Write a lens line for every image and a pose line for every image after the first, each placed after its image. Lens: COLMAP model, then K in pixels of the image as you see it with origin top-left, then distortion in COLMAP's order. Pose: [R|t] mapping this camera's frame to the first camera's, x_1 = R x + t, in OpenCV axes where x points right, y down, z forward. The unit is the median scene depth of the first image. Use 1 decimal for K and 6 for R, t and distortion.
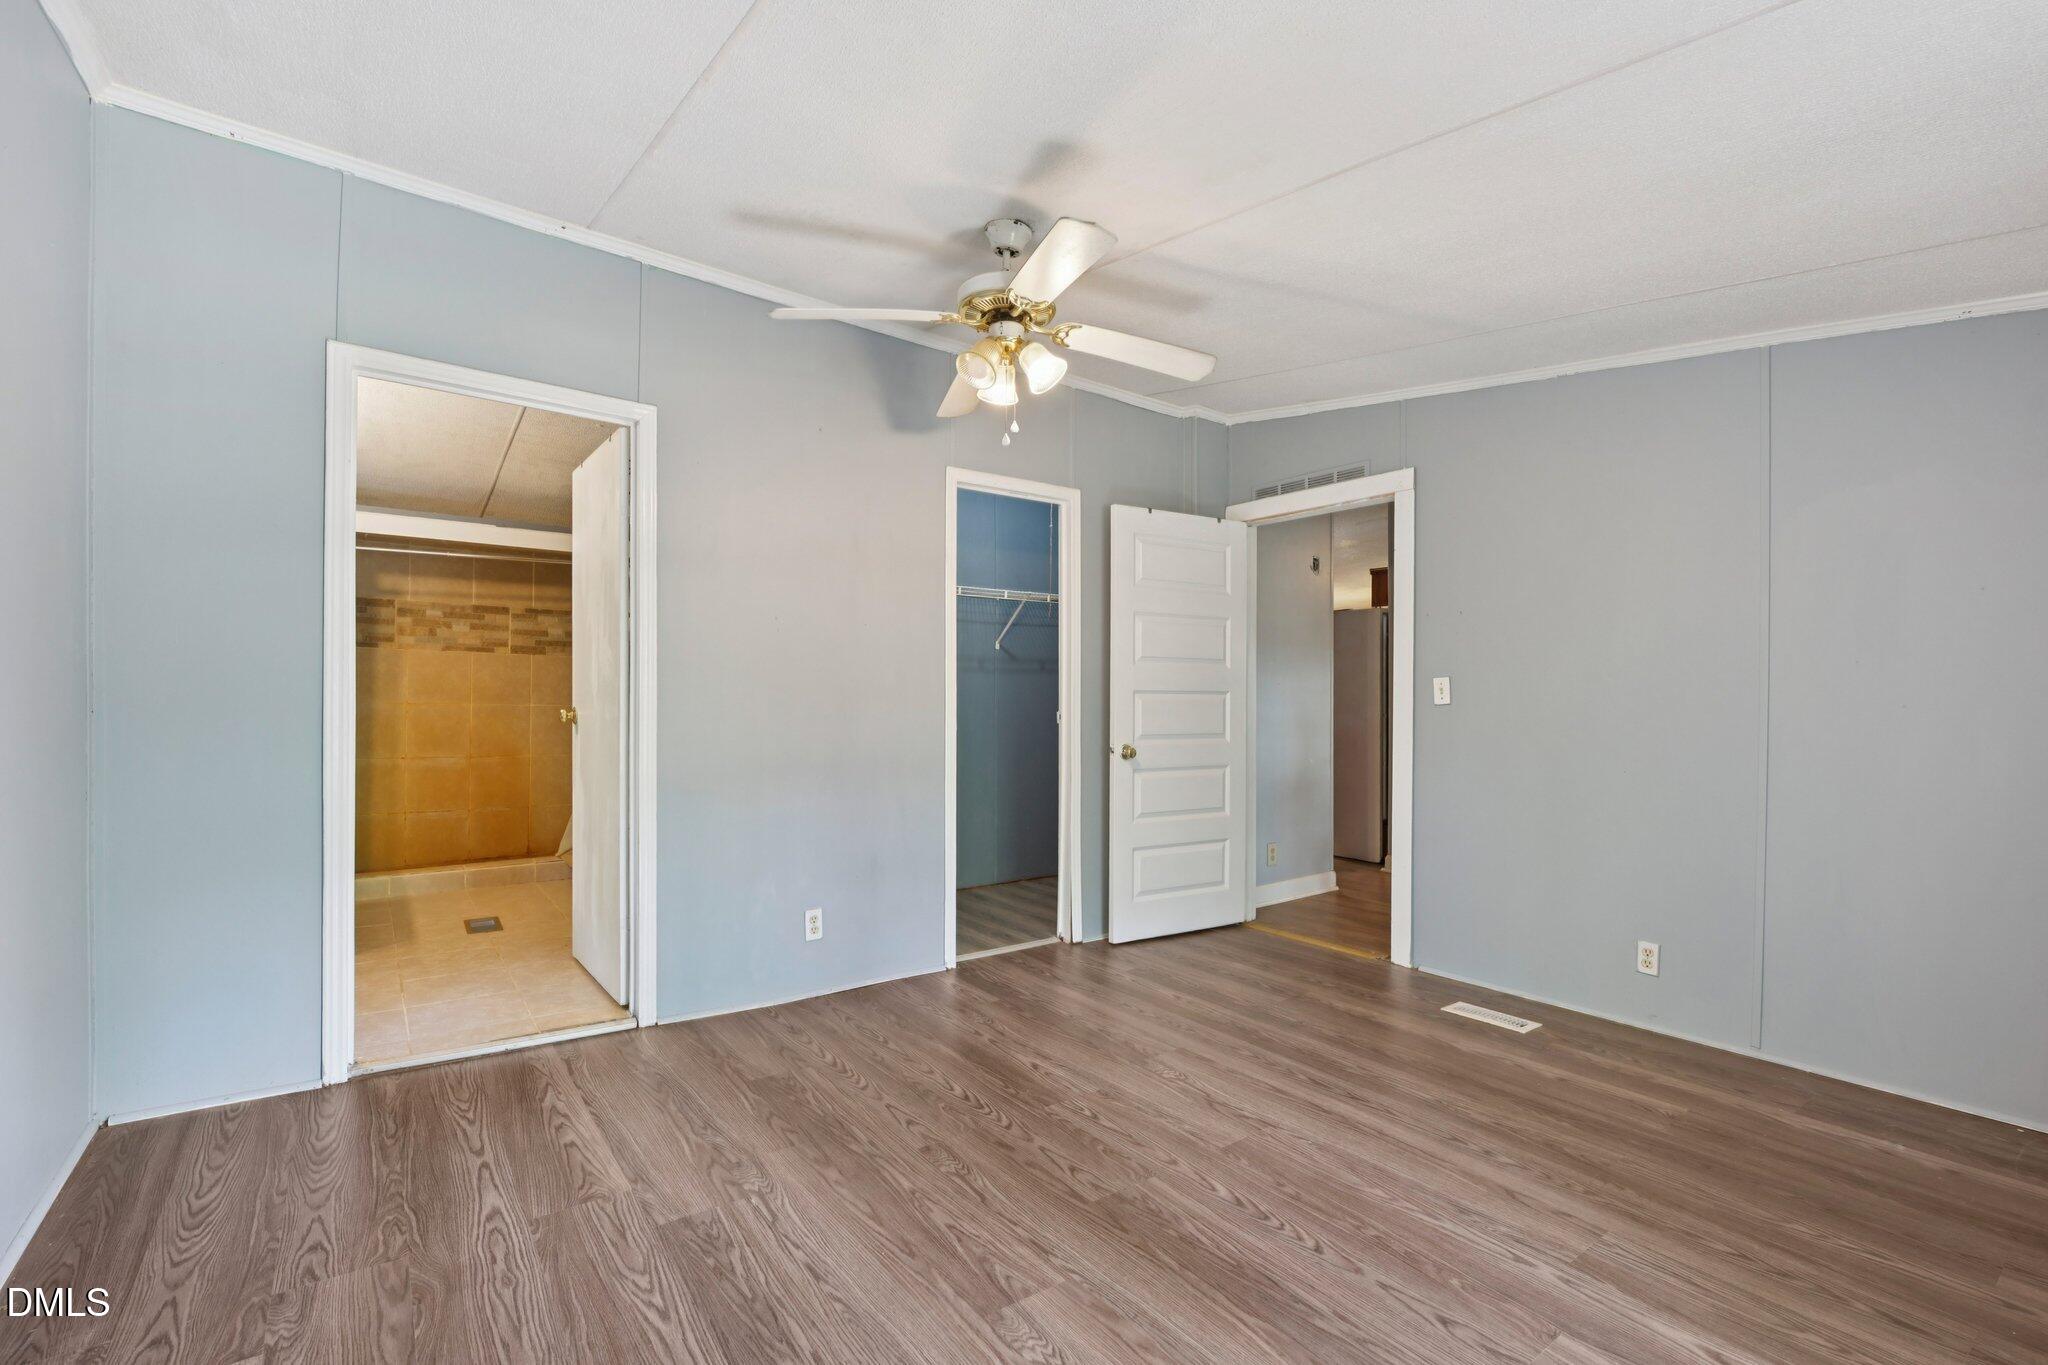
lens RADIAL K [[879.9, 0, 1016.9], [0, 879.9, 698.8], [0, 0, 1]] dist [0.000791, 0.000131]
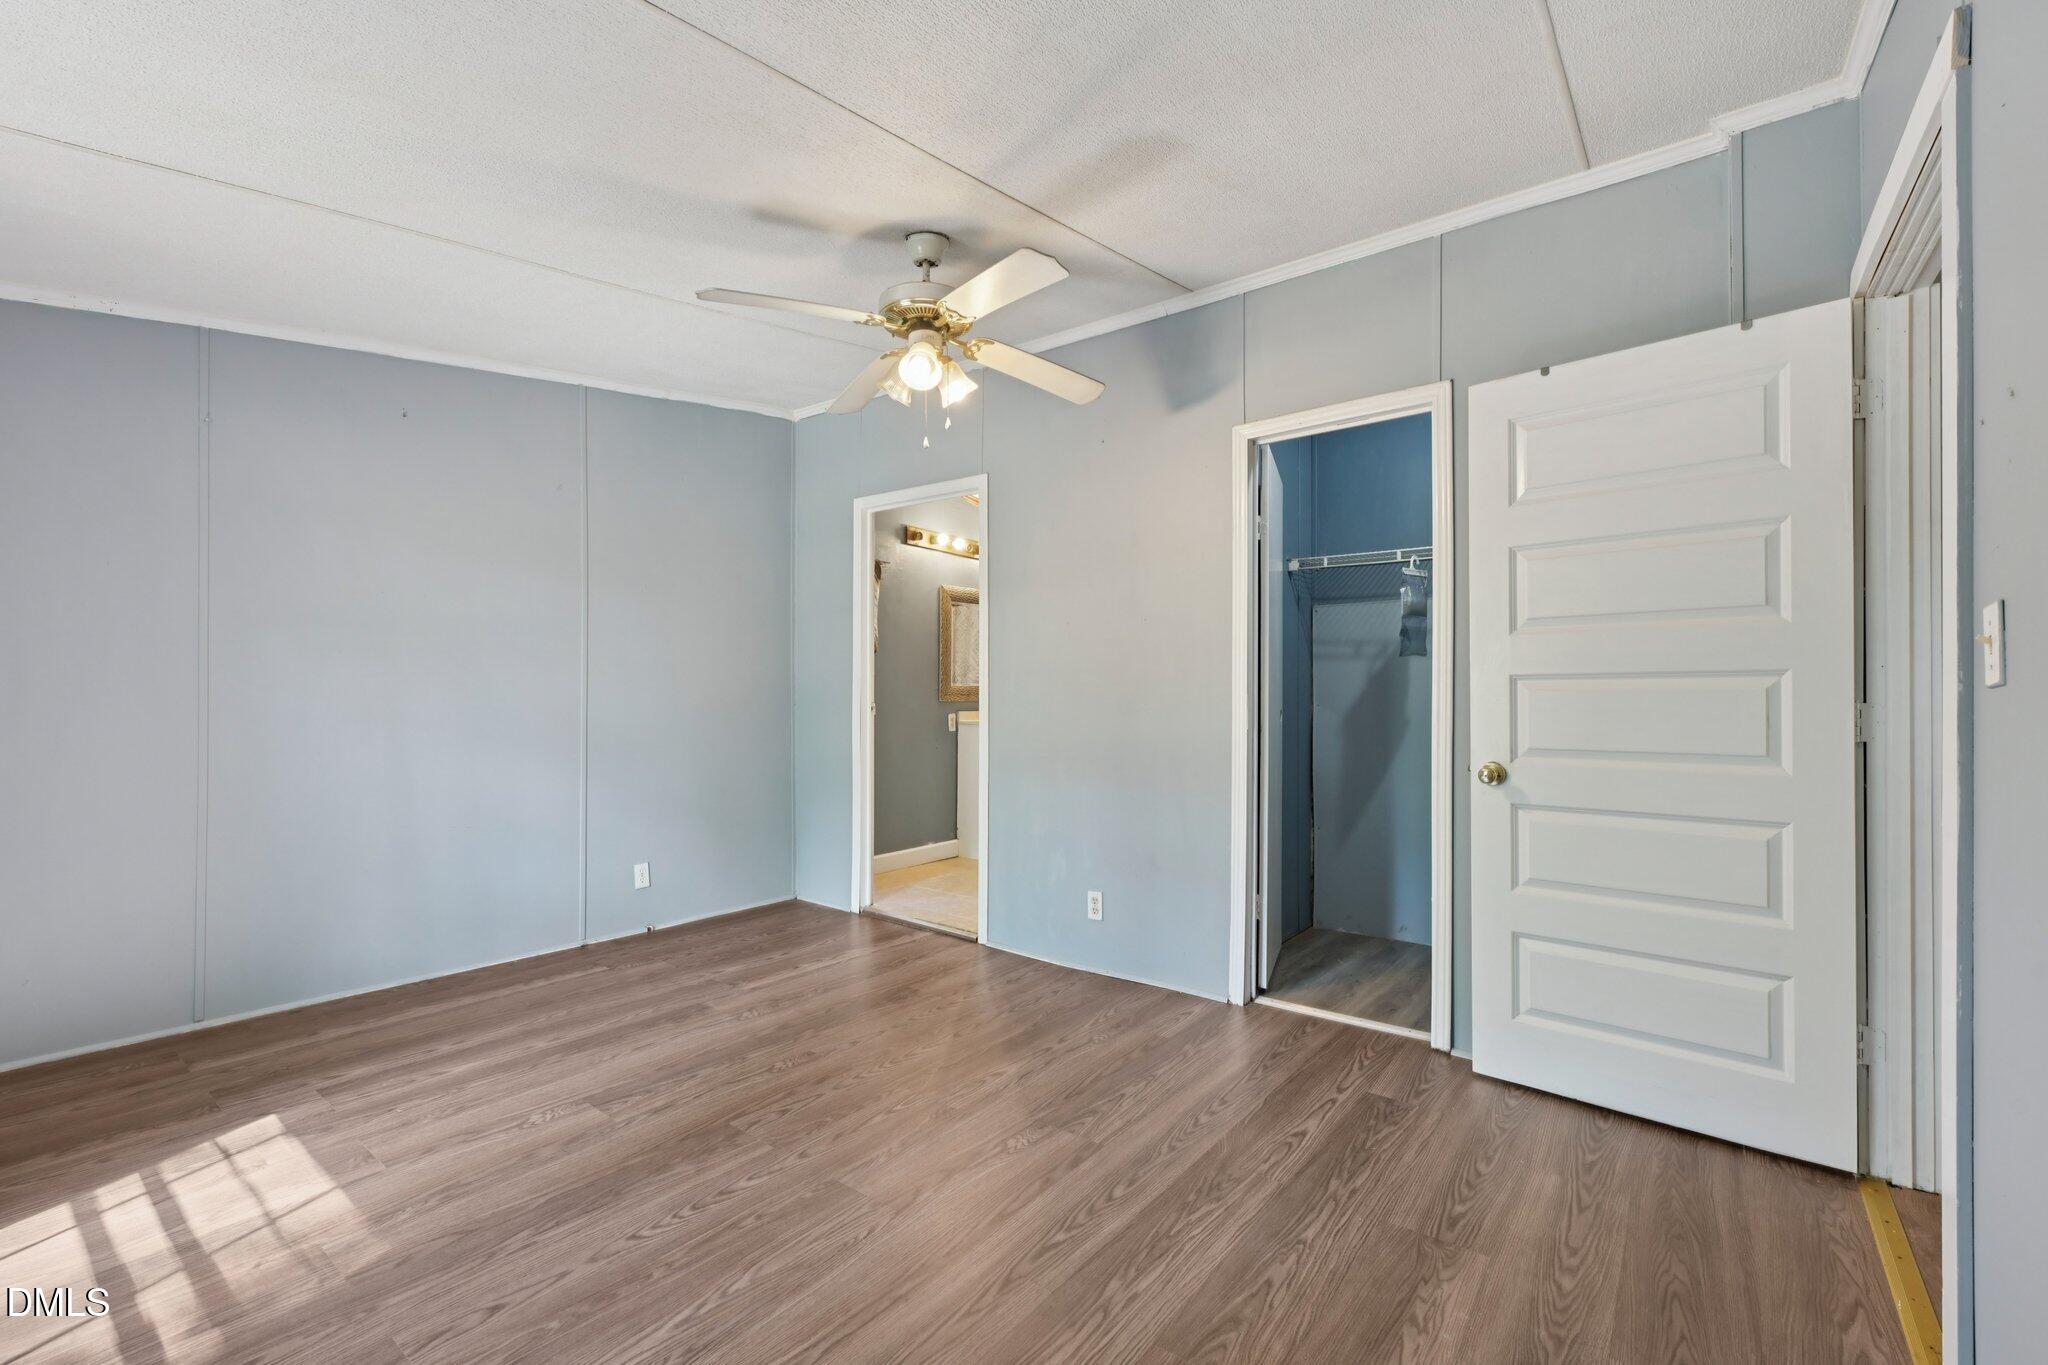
lens RADIAL K [[870.3, 0, 1021.6], [0, 870.3, 696.4], [0, 0, 1]] dist [0.001400, 0.000220]
pose [[0.279840, -0.014355, -0.959939, 1.010463], [0.002839, 0.999896, -0.014125, 0.022404], [0.960042, 0.001227, 0.279852, 0.816567]]
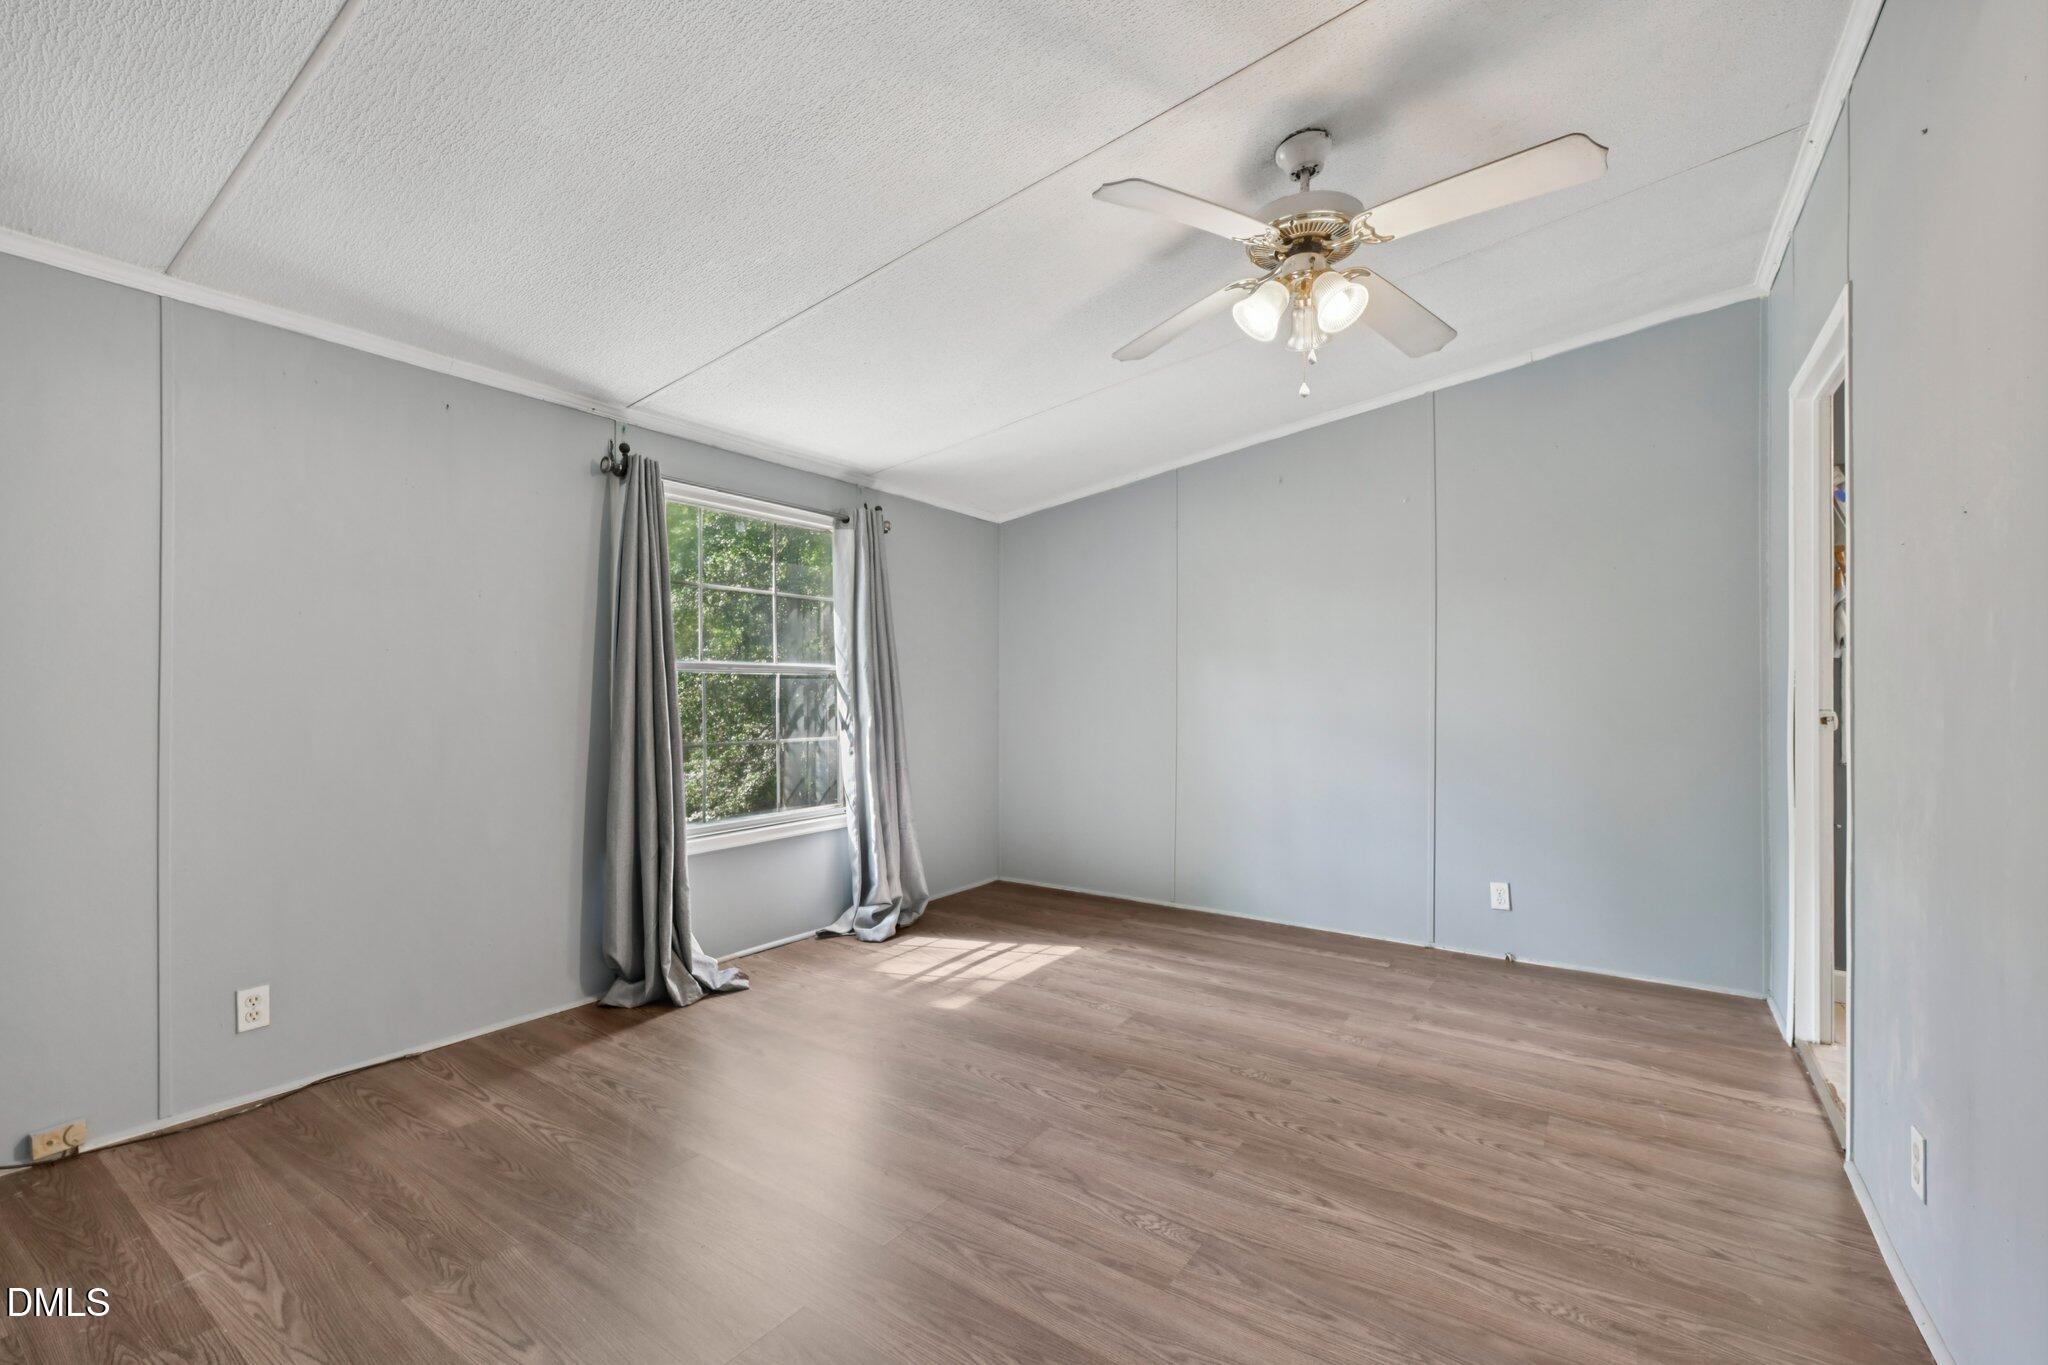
lens RADIAL K [[870.3, 0, 1021.6], [0, 870.3, 696.4], [0, 0, 1]] dist [0.001400, 0.000220]
pose [[-0.943622, -0.020000, -0.330420, 0.533813], [-0.018954, 0.999800, -0.006388, 0.014520], [0.330482, 0.000235, -0.943812, 1.706017]]
